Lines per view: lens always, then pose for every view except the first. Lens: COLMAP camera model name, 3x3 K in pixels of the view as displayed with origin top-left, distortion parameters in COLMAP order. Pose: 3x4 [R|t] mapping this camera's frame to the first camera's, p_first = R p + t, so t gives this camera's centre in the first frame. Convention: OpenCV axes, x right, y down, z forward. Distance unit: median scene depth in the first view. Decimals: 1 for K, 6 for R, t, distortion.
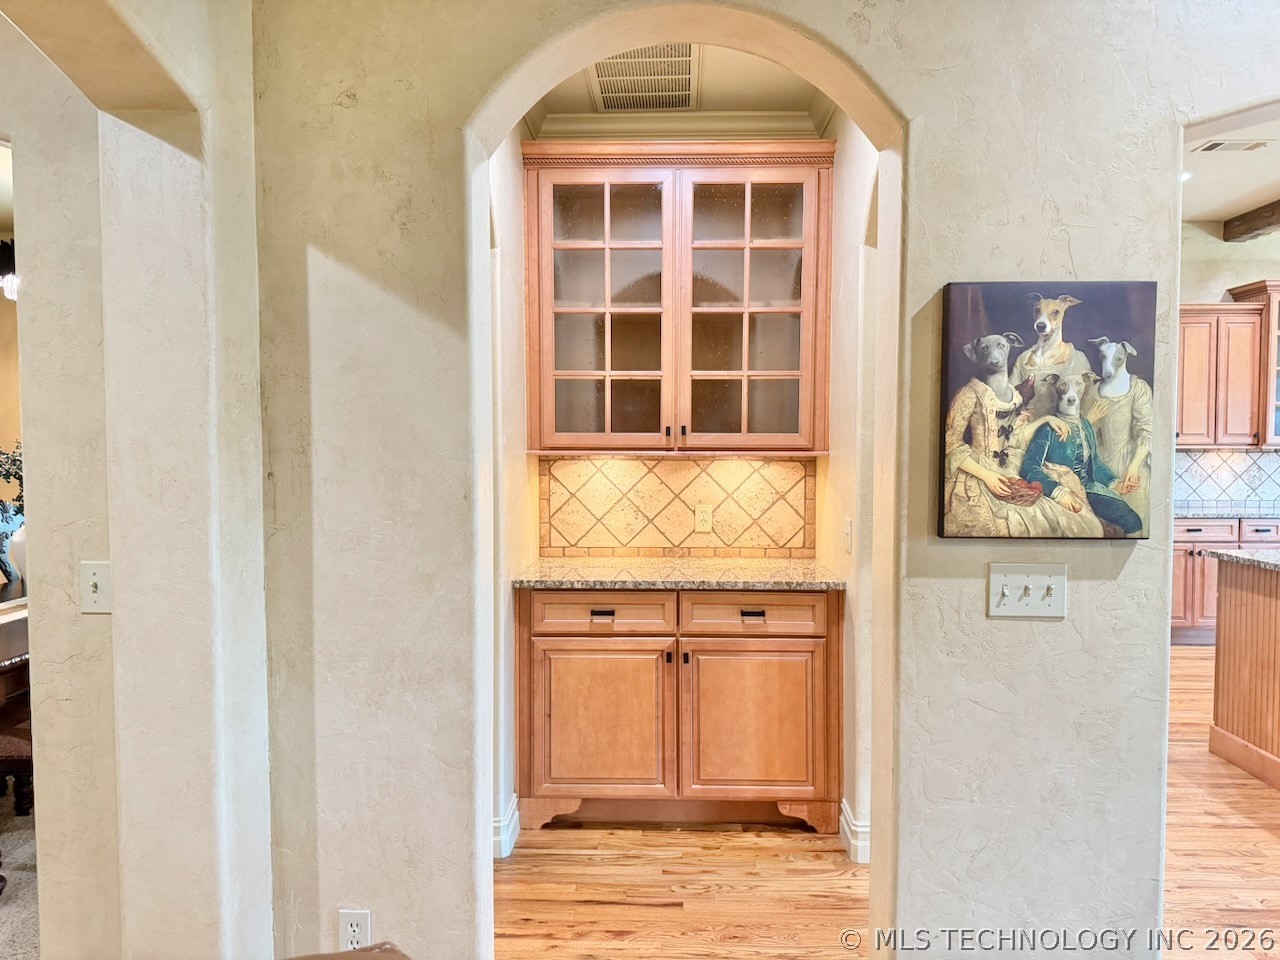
lens RADIAL K [[905.5, 0, 641.1], [0, 905.5, 489.0], [0, 0, 1]] dist [0.007414, -0.015031]
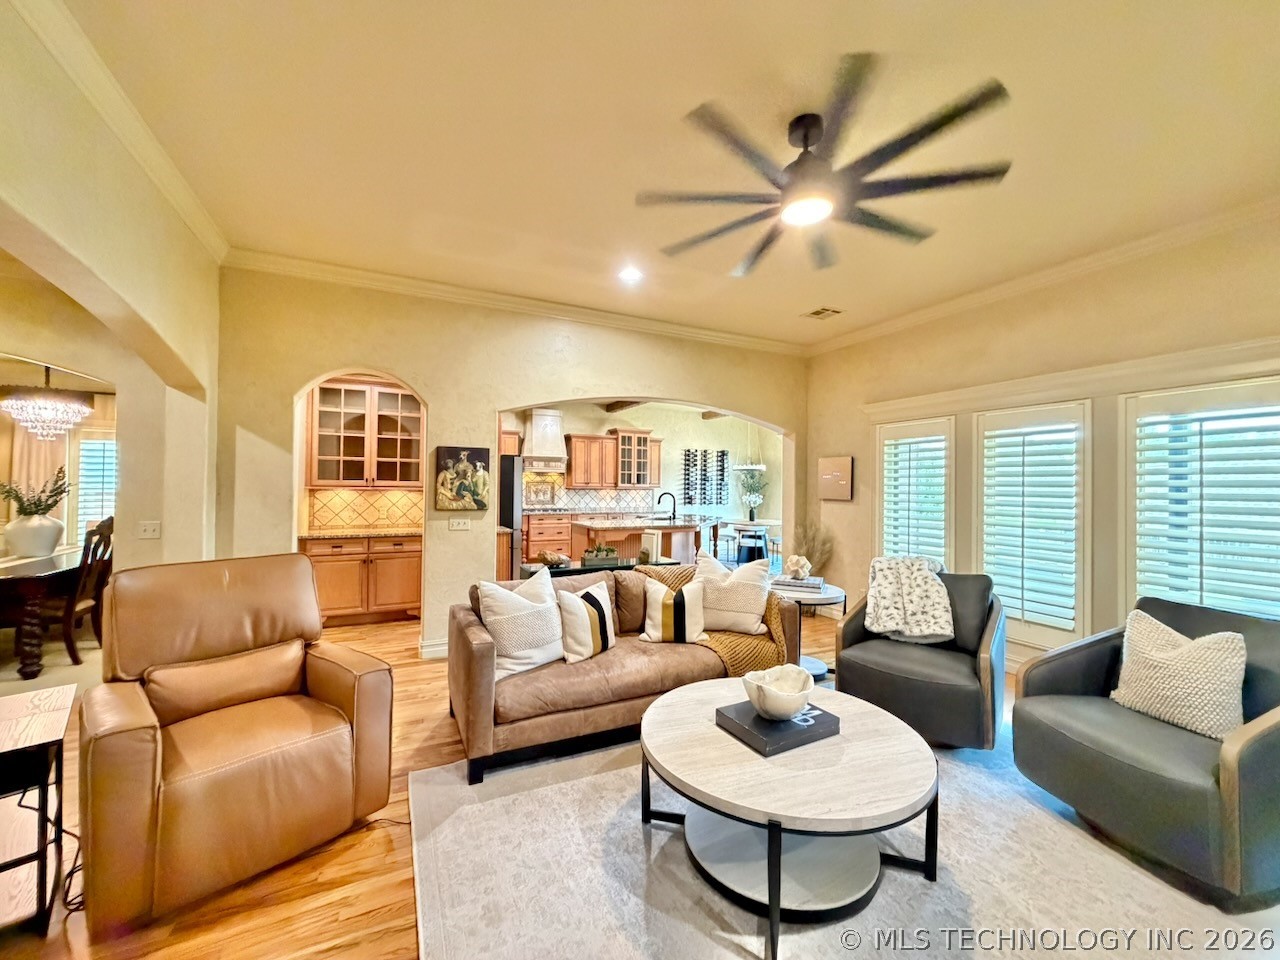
lens RADIAL K [[509.8, 0, 636.5], [0, 509.8, 480.1], [0, 0, 1]] dist [0.000966, -0.001157]
pose [[0.887343, 0.015074, 0.460863, 0.045211], [0.011685, 0.998410, -0.055153, 0.031246], [-0.460962, 0.054325, 0.885756, -0.763446]]
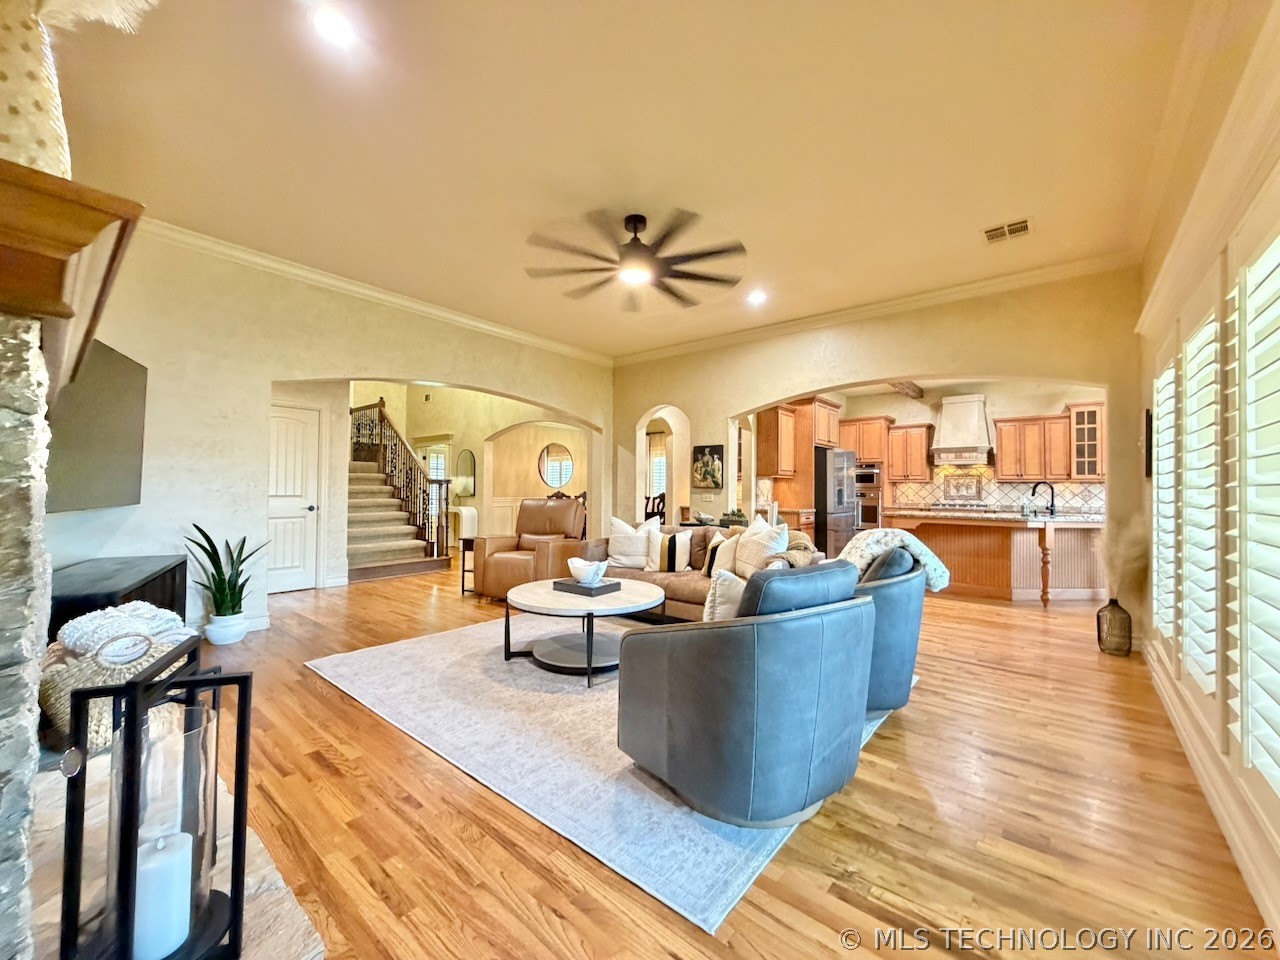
lens RADIAL K [[509.8, 0, 632.3], [0, 509.8, 479.0], [0, 0, 1]] dist [0.000966, -0.001157]
pose [[0.782222, -0.001891, -0.622998, 1.194026], [-0.042008, 0.997559, -0.055772, 0.113991], [0.621583, 0.069797, 0.780233, -1.076974]]
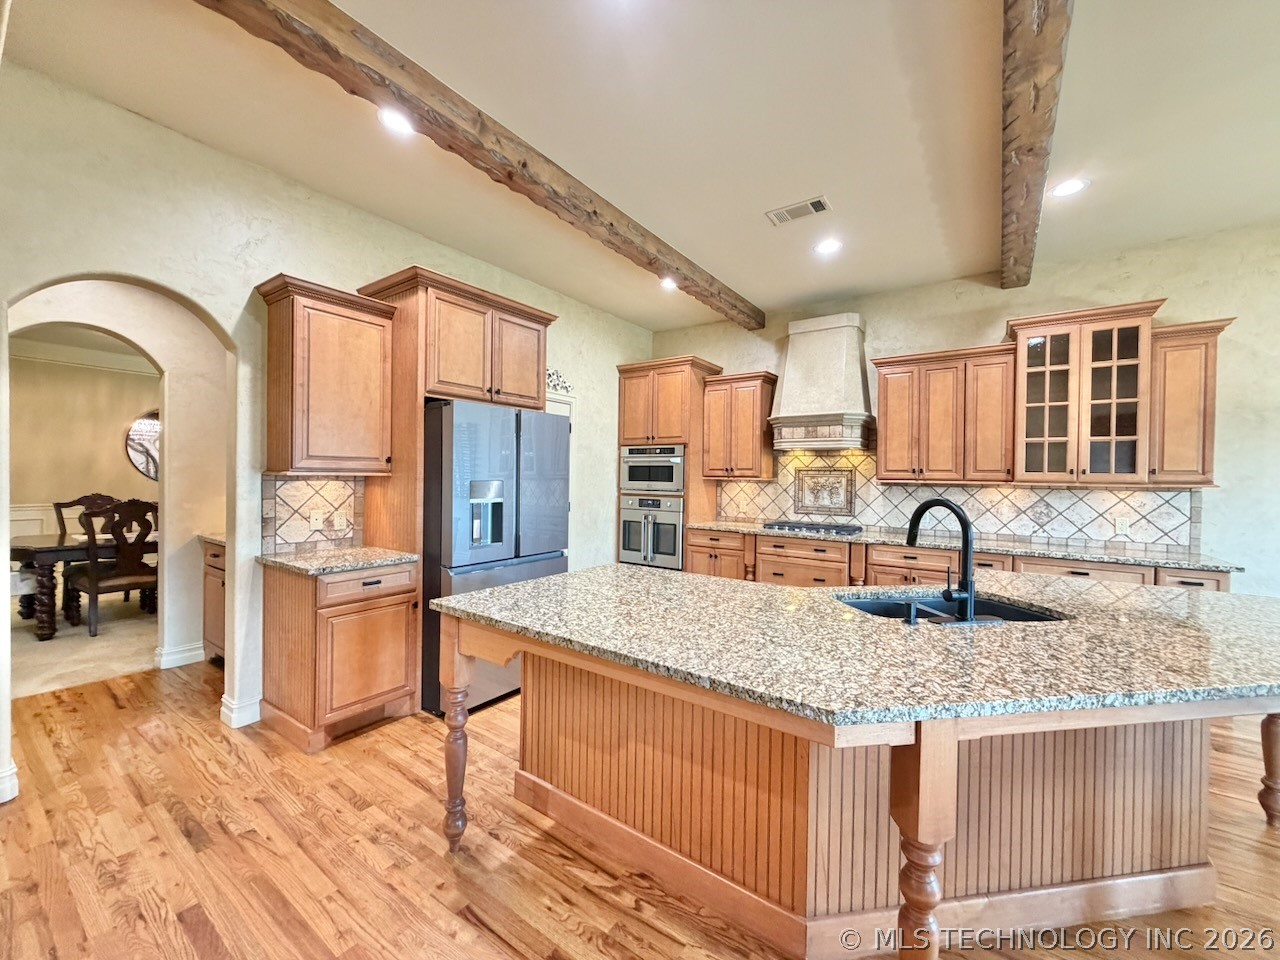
lens RADIAL K [[509.8, 0, 634.4], [0, 509.8, 480.0], [0, 0, 1]] dist [0.000966, -0.001157]
pose [[0.832300, 0.019147, -0.553994, 1.235936], [-0.043345, 0.998591, -0.030606, -0.026944], [0.552628, 0.049486, 0.831958, 0.554744]]
